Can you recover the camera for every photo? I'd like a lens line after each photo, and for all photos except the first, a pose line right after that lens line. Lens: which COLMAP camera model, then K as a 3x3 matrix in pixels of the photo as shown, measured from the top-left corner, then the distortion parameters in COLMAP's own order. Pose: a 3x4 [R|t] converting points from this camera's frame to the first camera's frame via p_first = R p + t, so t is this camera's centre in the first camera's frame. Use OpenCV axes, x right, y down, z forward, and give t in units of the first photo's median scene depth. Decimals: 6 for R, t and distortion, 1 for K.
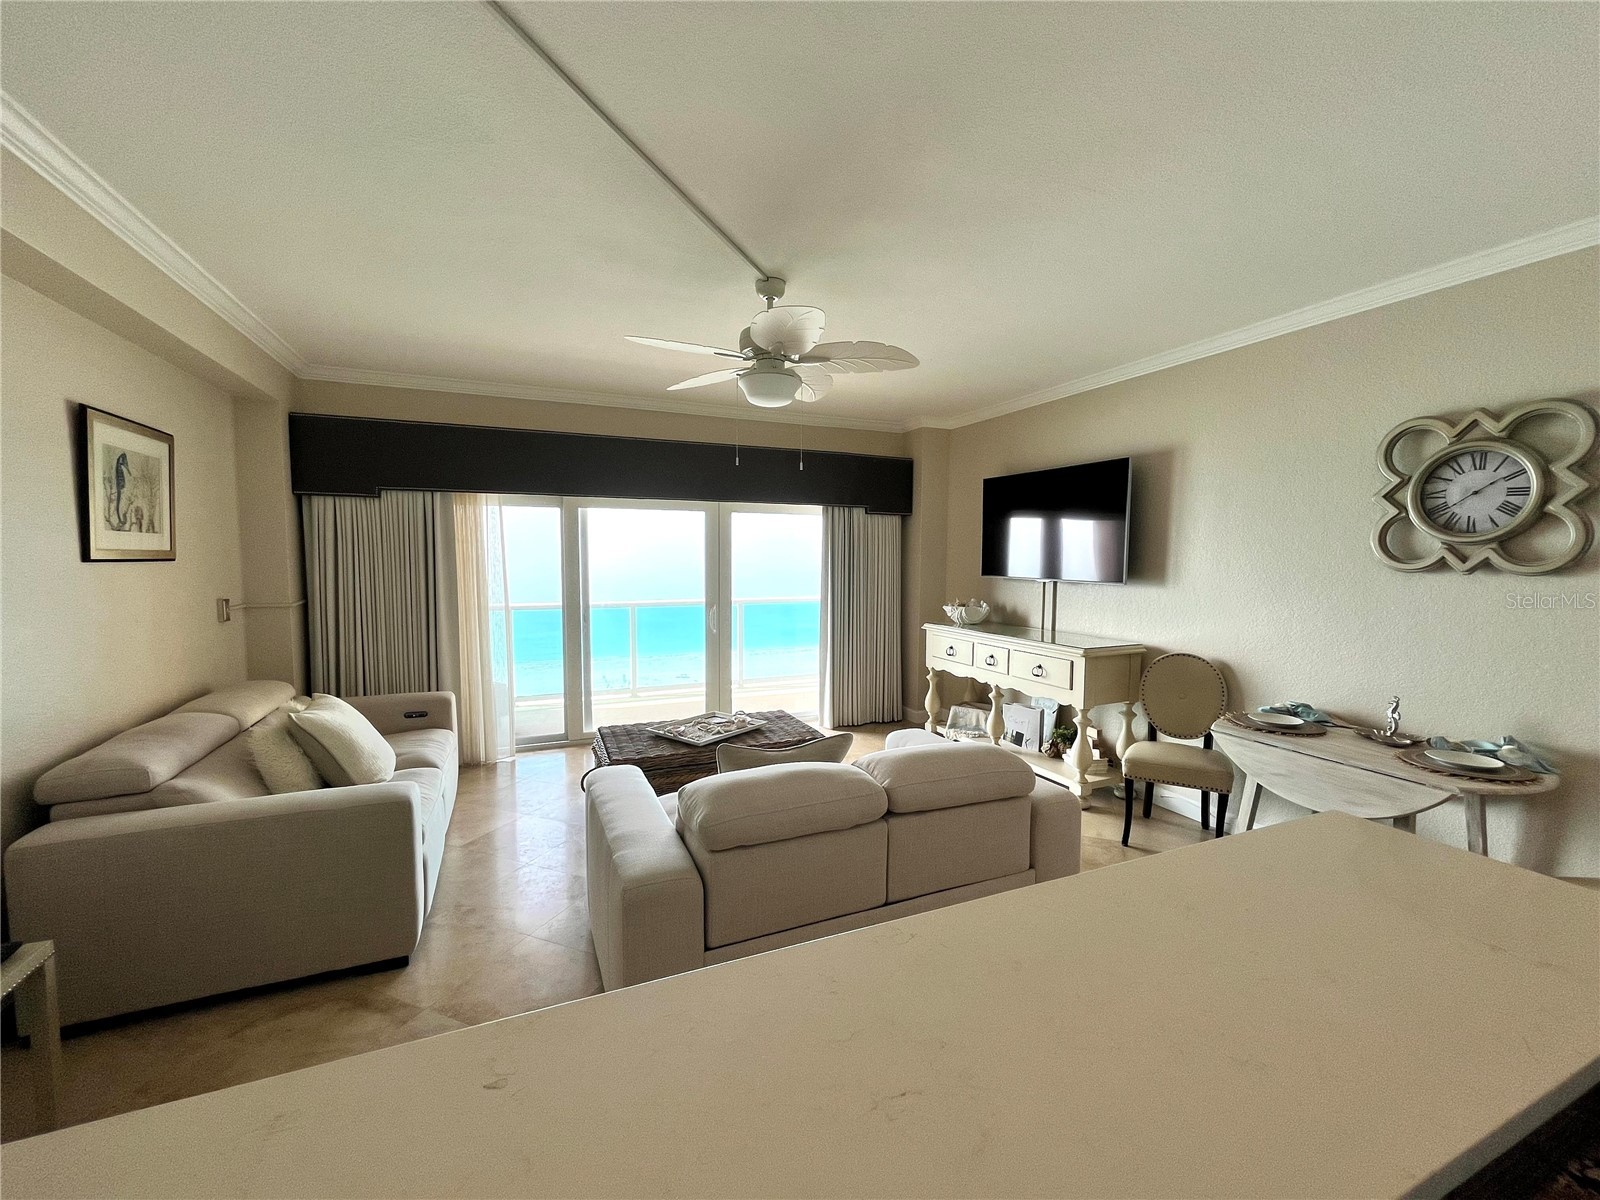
lens RADIAL K [[646.1, 0, 797.6], [0, 646.1, 603.8], [0, 0, 1]] dist [-0.003365, 0.000193]
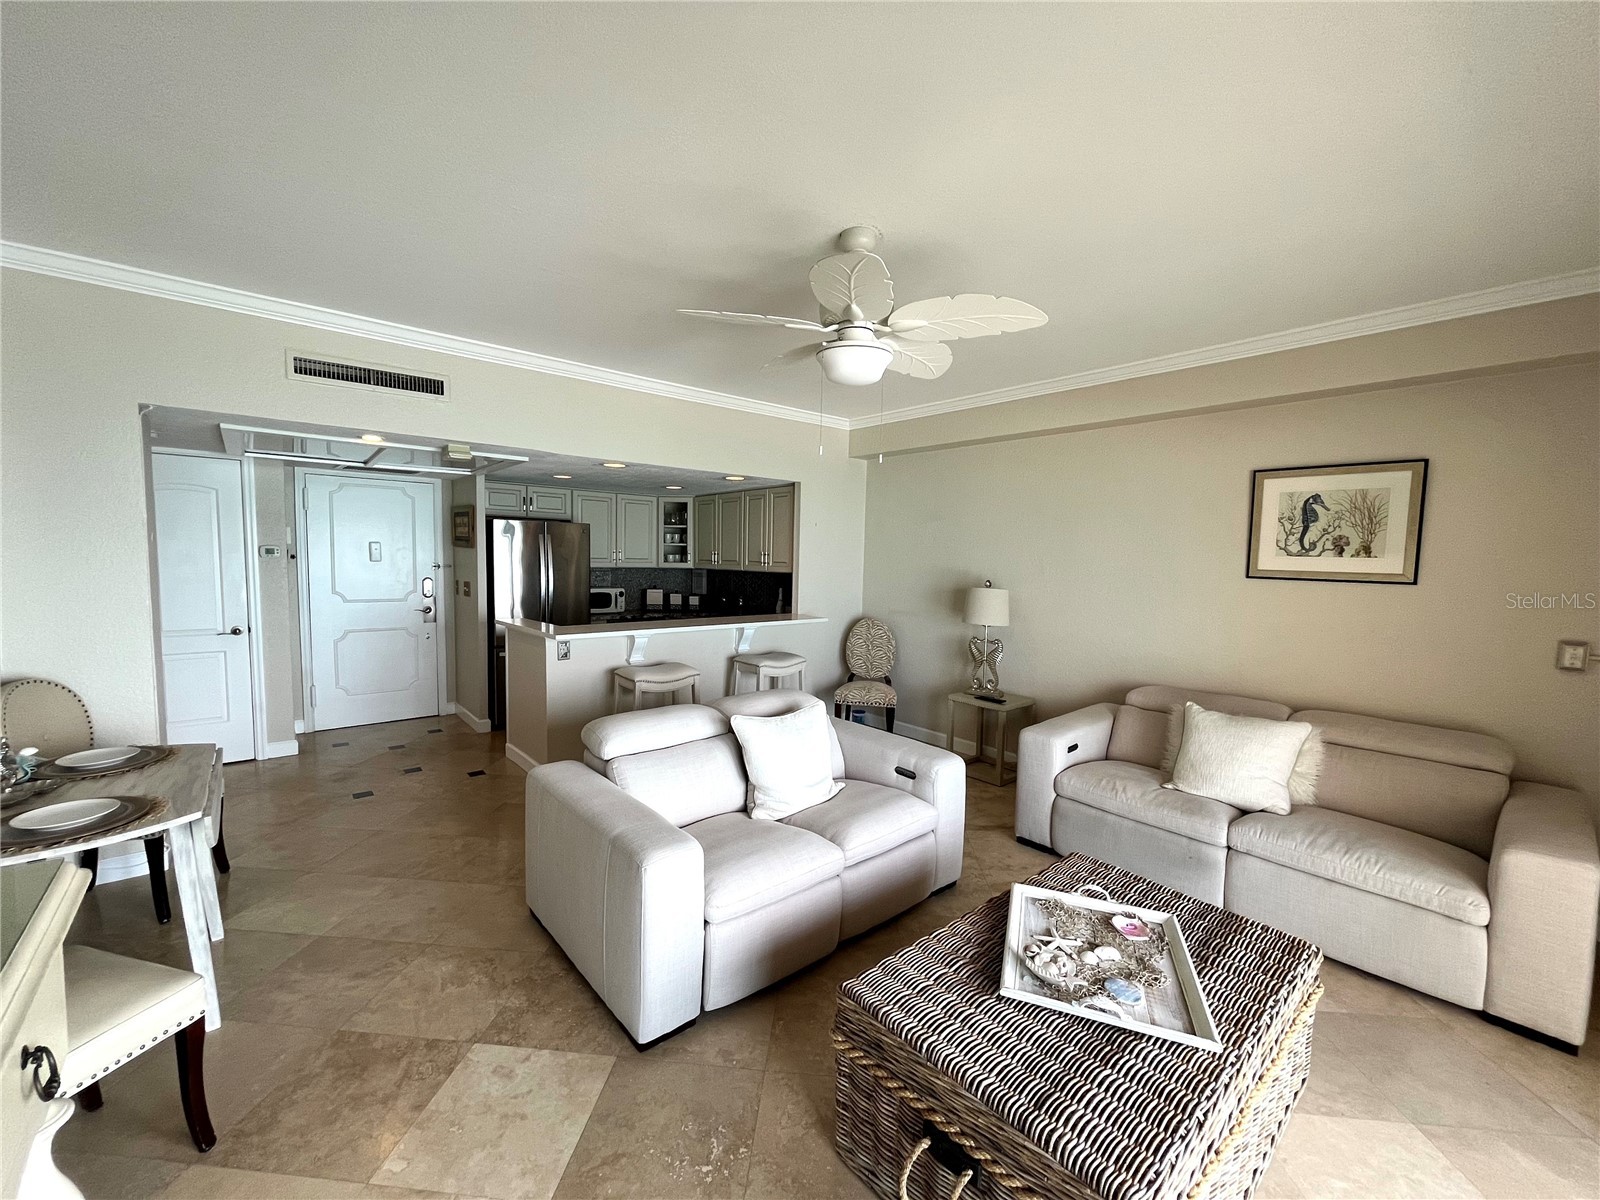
lens RADIAL K [[646.1, 0, 799.7], [0, 646.1, 601.6], [0, 0, 1]] dist [-0.003365, 0.000193]
pose [[-0.954391, -0.000251, -0.298559, 0.193134], [-0.044504, 0.988947, 0.141436, -0.105195], [0.295224, 0.148272, -0.943853, 1.263582]]
